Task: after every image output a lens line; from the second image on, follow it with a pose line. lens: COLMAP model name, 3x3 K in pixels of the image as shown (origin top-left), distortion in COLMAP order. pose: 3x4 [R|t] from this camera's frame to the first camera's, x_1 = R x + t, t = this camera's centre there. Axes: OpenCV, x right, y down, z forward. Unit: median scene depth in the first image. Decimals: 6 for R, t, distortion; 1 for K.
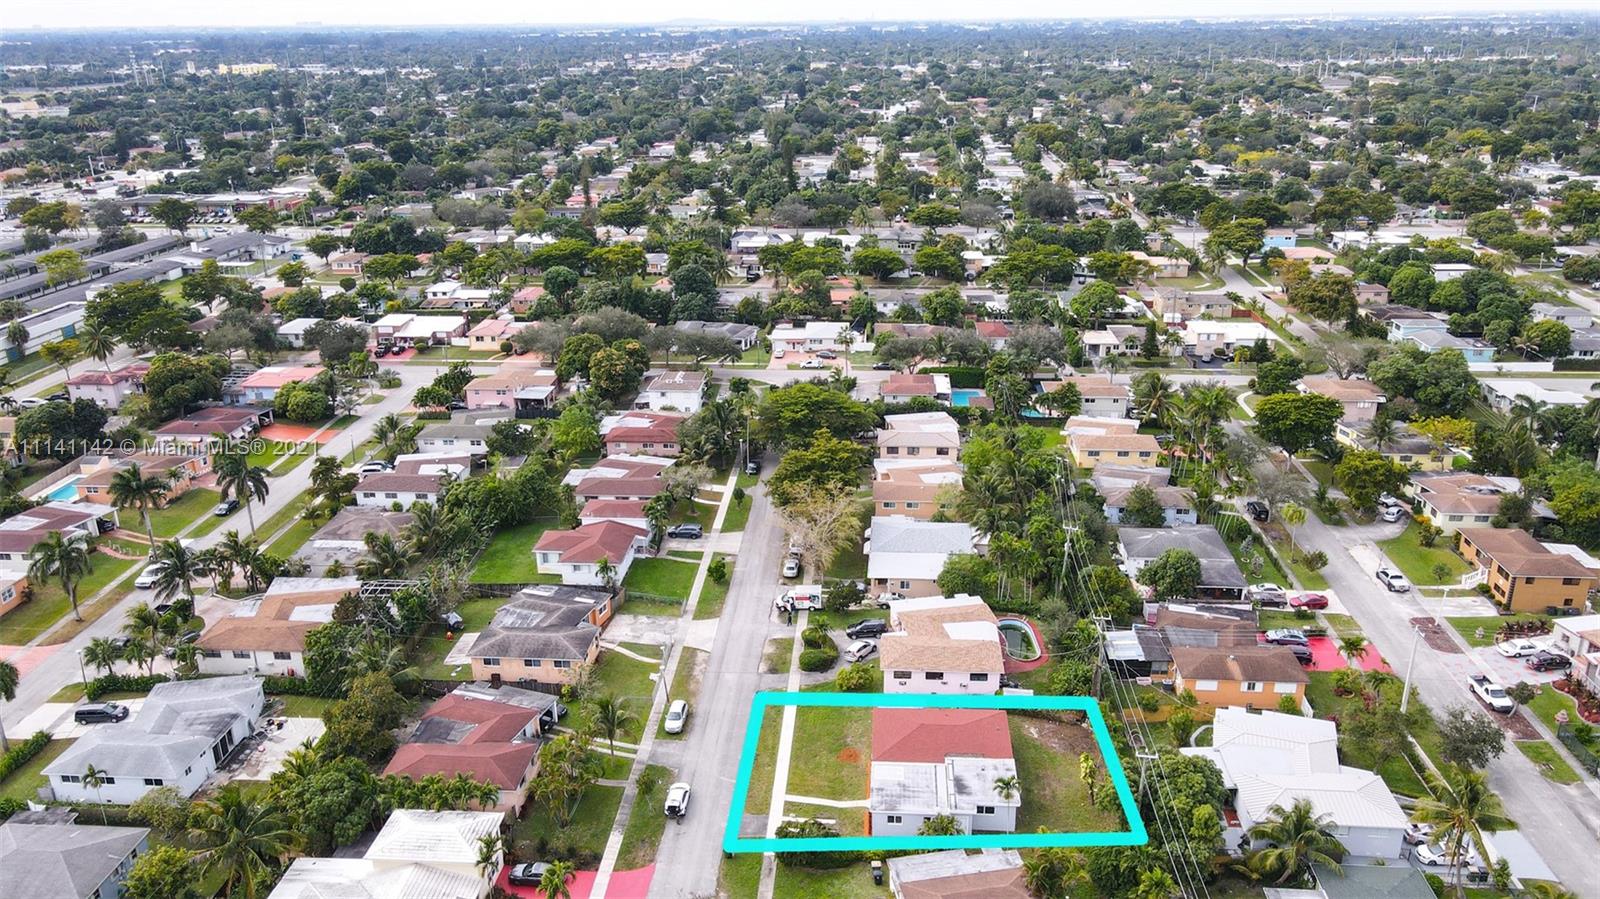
lens RADIAL K [[1144.3, 0, 800.0], [0, 1144.3, 449.5], [0, 0, 1]] dist [-0.002838, -0.000510]
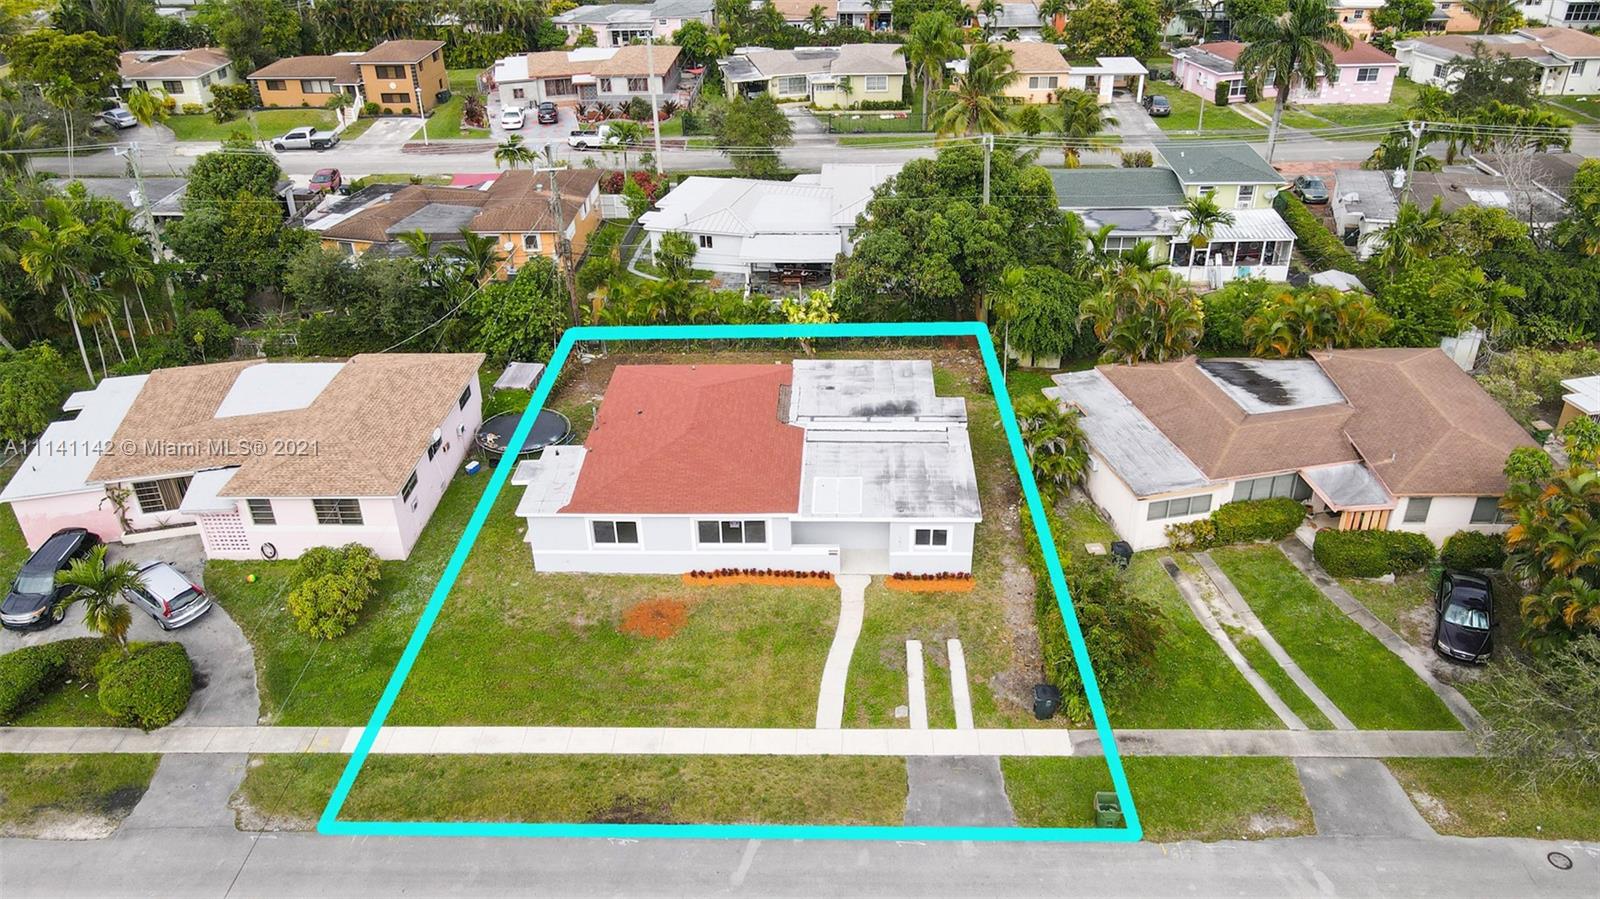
lens RADIAL K [[1144.3, 0, 800.0], [0, 1144.3, 449.5], [0, 0, 1]] dist [-0.002838, -0.000510]
pose [[-0.036933, -0.497276, 0.866806, -0.216091], [0.353449, 0.804831, 0.476781, 0.039659], [-0.934724, 0.323981, 0.146037, 0.694681]]
